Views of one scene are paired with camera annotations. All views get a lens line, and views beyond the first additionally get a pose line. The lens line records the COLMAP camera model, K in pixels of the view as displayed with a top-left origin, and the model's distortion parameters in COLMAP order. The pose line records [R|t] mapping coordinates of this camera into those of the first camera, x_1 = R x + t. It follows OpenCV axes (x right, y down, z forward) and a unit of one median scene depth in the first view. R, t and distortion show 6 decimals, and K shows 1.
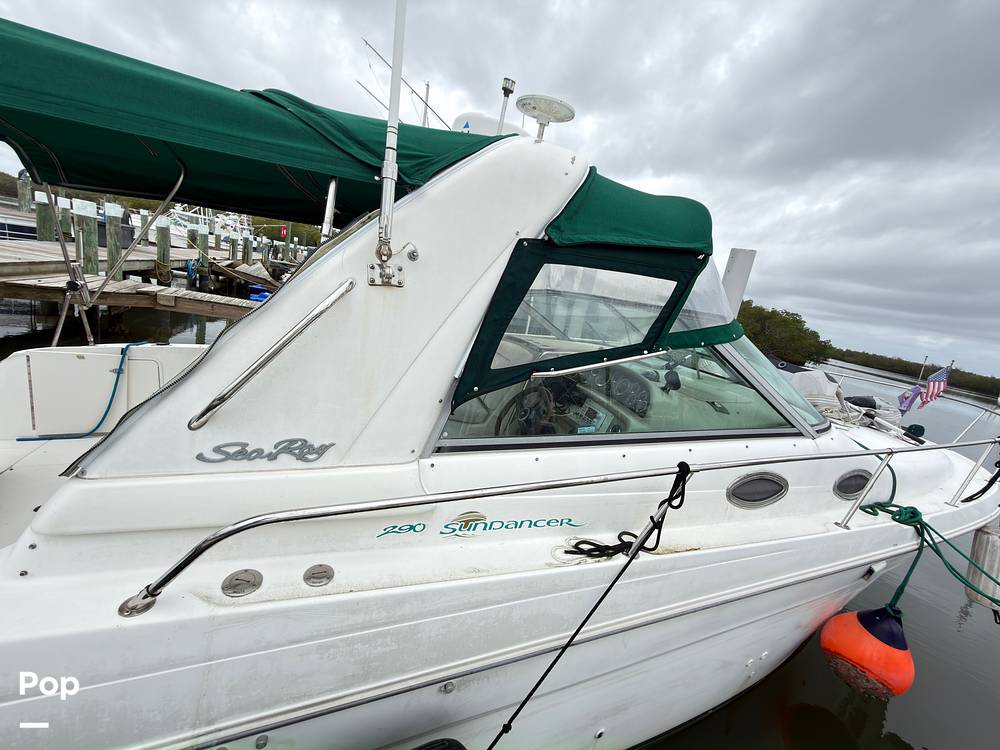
lens RADIAL K [[408.8, 0, 502.4], [0, 408.8, 368.3], [0, 0, 1]] dist [0.013686, 0.000133]
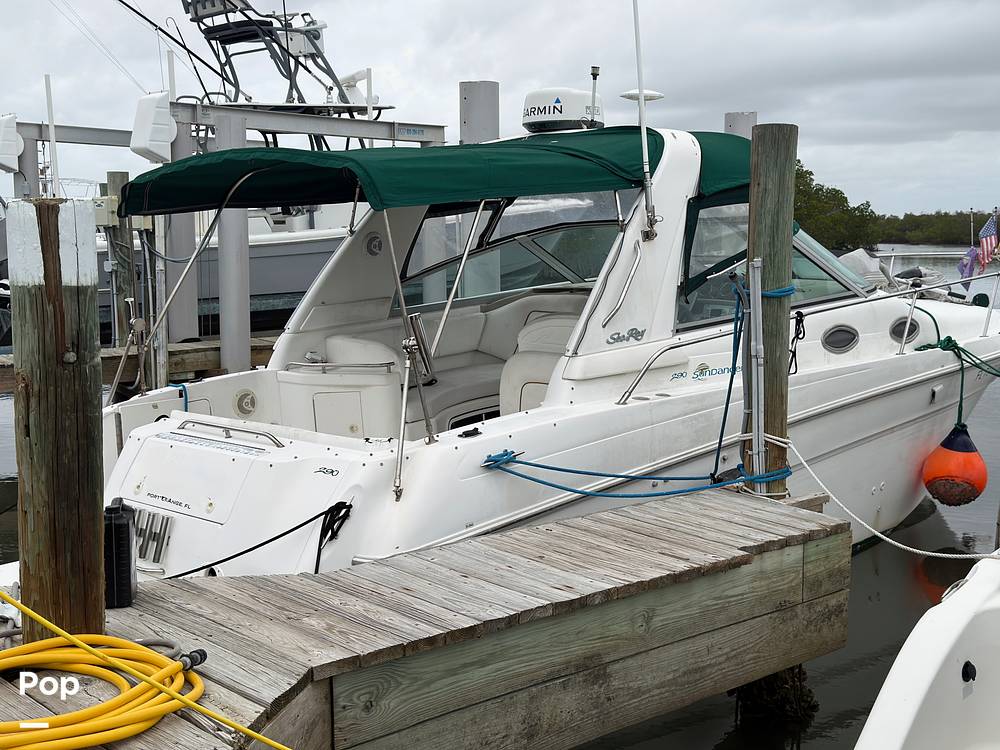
lens RADIAL K [[1227.1, 0, 500.0], [0, 1227.1, 375.0], [0, 0, 1]] dist [0.177598, -0.019451]
pose [[0.904414, -0.242515, 0.351029, -1.572373], [0.257800, 0.966193, 0.003299, 0.103131], [-0.339962, 0.087512, 0.936359, -2.061674]]
